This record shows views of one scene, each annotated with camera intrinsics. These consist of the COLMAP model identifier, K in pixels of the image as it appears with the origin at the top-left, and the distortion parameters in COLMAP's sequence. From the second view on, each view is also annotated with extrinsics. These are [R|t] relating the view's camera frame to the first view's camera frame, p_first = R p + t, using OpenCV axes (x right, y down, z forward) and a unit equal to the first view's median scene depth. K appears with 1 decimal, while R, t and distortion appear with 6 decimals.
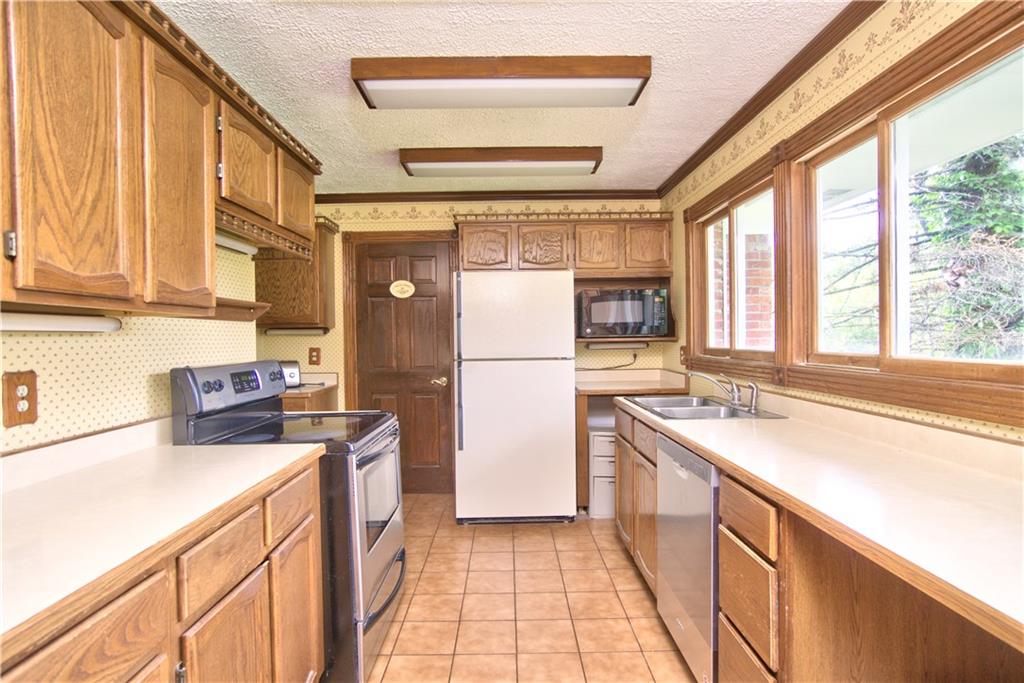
lens RADIAL K [[539.4, 0, 511.6], [0, 539.4, 342.8], [0, 0, 1]] dist [-0.025146, -0.000772]
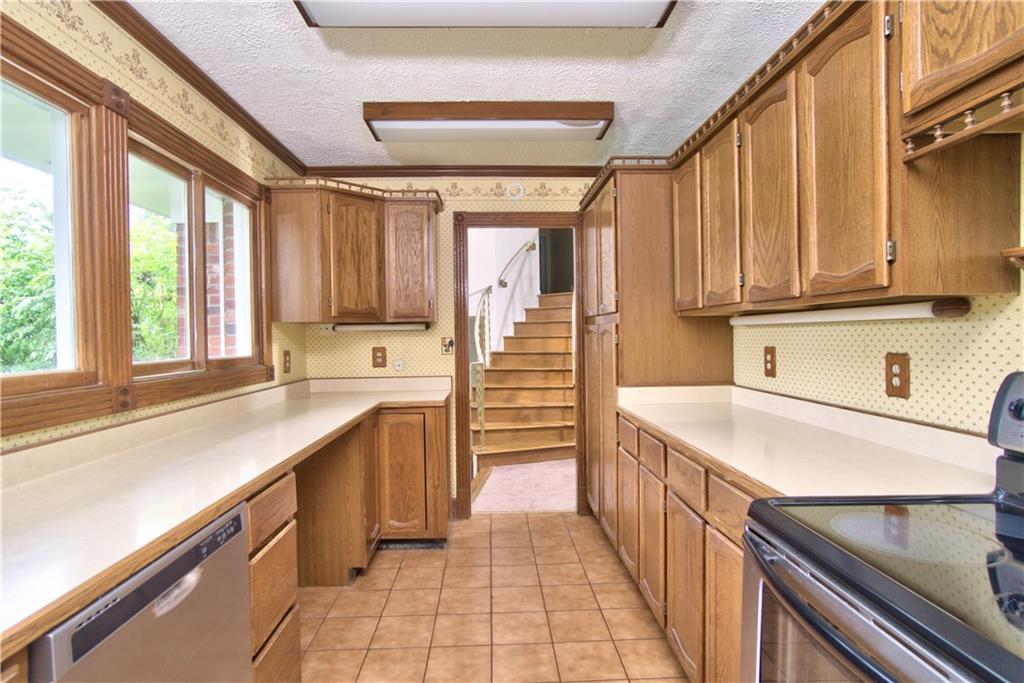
lens RADIAL K [[539.4, 0, 514.5], [0, 539.4, 338.8], [0, 0, 1]] dist [-0.025146, -0.000772]
pose [[-0.999129, 0.029197, -0.029815, -0.022503], [0.028588, 0.999378, 0.020651, -0.026272], [0.030399, 0.019781, -0.999342, 2.071582]]
